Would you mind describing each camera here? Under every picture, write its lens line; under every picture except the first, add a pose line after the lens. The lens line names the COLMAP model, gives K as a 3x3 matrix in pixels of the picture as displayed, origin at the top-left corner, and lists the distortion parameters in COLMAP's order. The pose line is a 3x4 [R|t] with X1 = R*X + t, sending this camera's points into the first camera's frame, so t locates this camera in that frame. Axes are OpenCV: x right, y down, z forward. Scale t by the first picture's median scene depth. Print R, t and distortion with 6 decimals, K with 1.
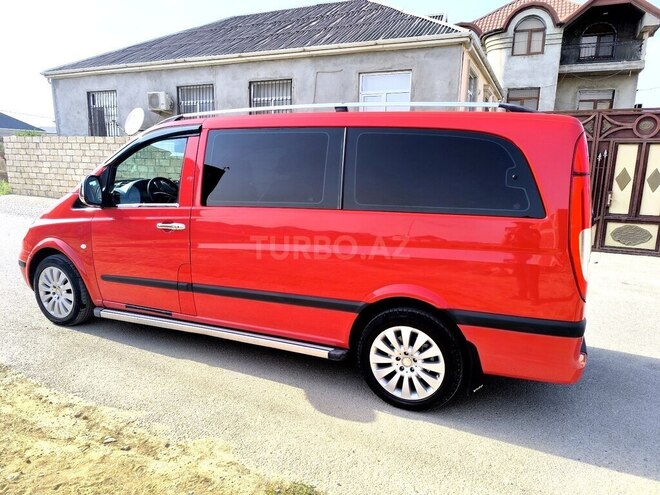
lens RADIAL K [[462.6, 0, 328.5], [0, 462.6, 244.3], [0, 0, 1]] dist [0.040352, -0.037485]
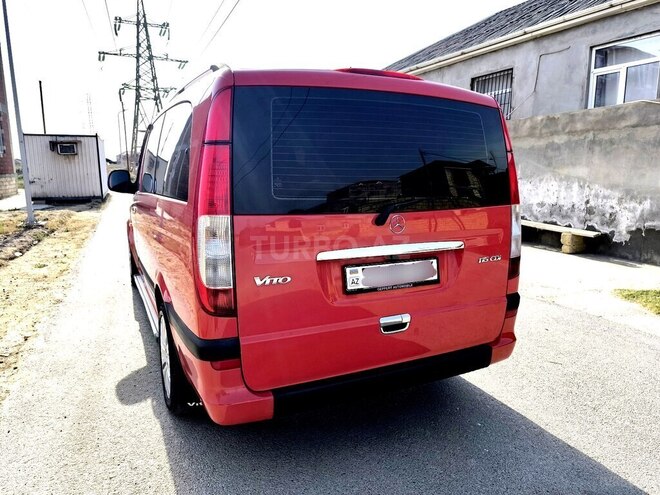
lens RADIAL K [[462.6, 0, 328.5], [0, 462.6, 244.3], [0, 0, 1]] dist [0.040352, -0.037485]
pose [[0.760167, 0.084377, -0.644226, 0.259805], [-0.094018, 0.995381, 0.019431, -0.008125], [0.642890, 0.045798, 0.764589, 0.117714]]
